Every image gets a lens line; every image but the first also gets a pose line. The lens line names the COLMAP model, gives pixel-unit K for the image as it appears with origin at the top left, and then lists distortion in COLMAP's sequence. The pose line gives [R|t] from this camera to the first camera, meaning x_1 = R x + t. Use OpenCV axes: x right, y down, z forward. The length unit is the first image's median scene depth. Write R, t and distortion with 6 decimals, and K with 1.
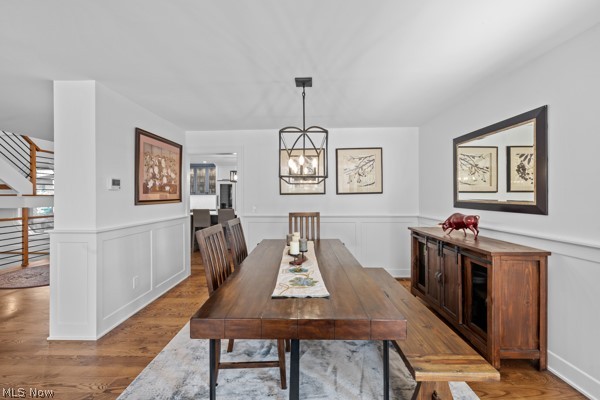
lens RADIAL K [[260.6, 0, 299.8], [0, 260.6, 197.6], [0, 0, 1]] dist [0.000463, 0.000162]
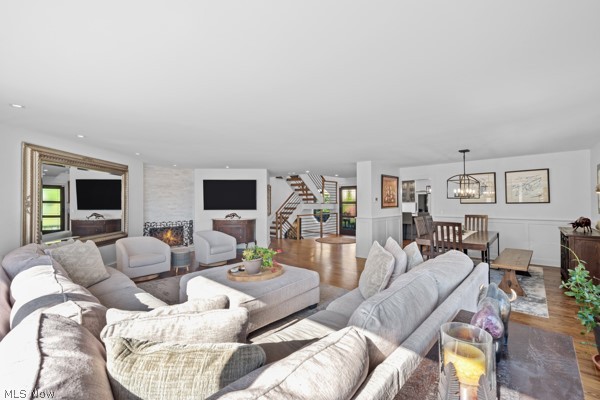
lens RADIAL K [[260.6, 0, 300.9], [0, 260.6, 200.2], [0, 0, 1]] dist [0.000463, 0.000162]
pose [[0.759652, -0.004913, -0.650311, 0.223569], [-0.002140, 0.999947, -0.010054, -0.014349], [0.650326, 0.009029, 0.759602, -0.852381]]
